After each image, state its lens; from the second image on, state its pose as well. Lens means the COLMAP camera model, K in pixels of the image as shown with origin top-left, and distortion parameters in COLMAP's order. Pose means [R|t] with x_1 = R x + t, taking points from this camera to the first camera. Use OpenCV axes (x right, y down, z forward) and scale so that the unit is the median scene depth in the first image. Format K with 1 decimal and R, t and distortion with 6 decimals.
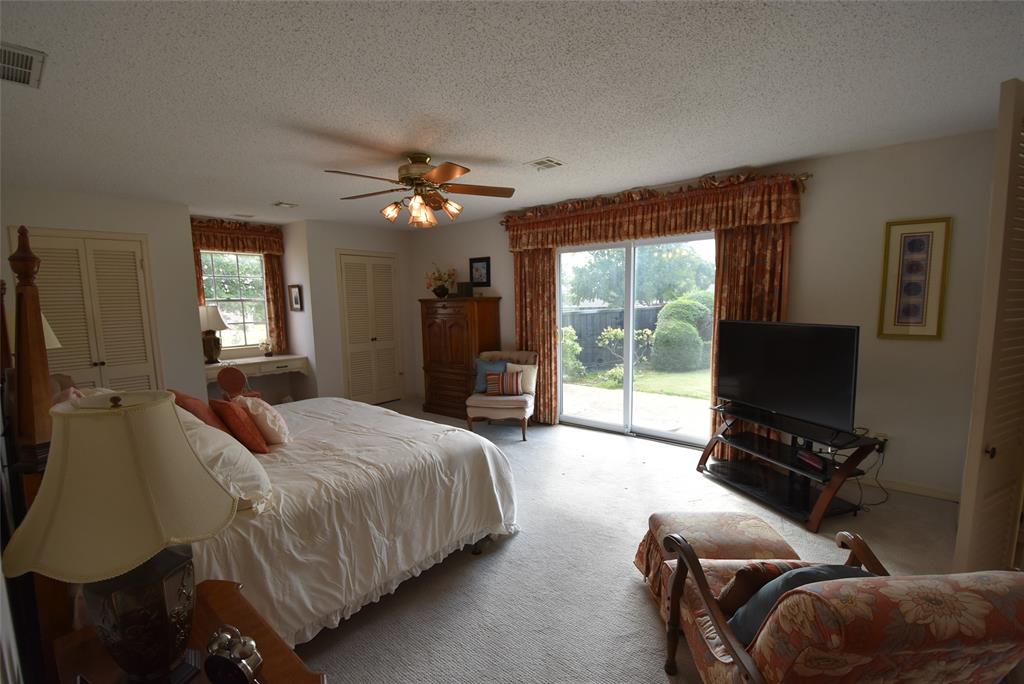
lens RADIAL K [[451.3, 0, 507.3], [0, 451.3, 352.9], [0, 0, 1]] dist [0.013797, -0.025188]
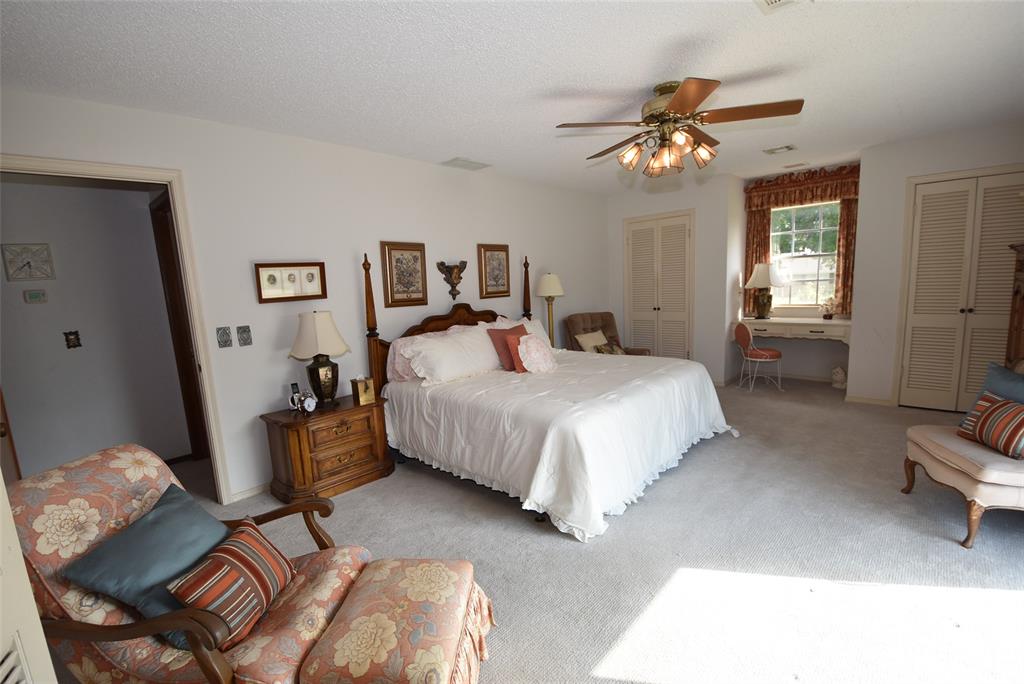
lens RADIAL K [[451.3, 0, 507.3], [0, 451.3, 352.9], [0, 0, 1]] dist [0.013797, -0.025188]
pose [[-0.045796, 0.177402, -0.983072, 0.389125], [-0.063687, 0.981584, 0.180100, -0.047463], [0.996919, 0.070857, -0.033654, 0.417836]]
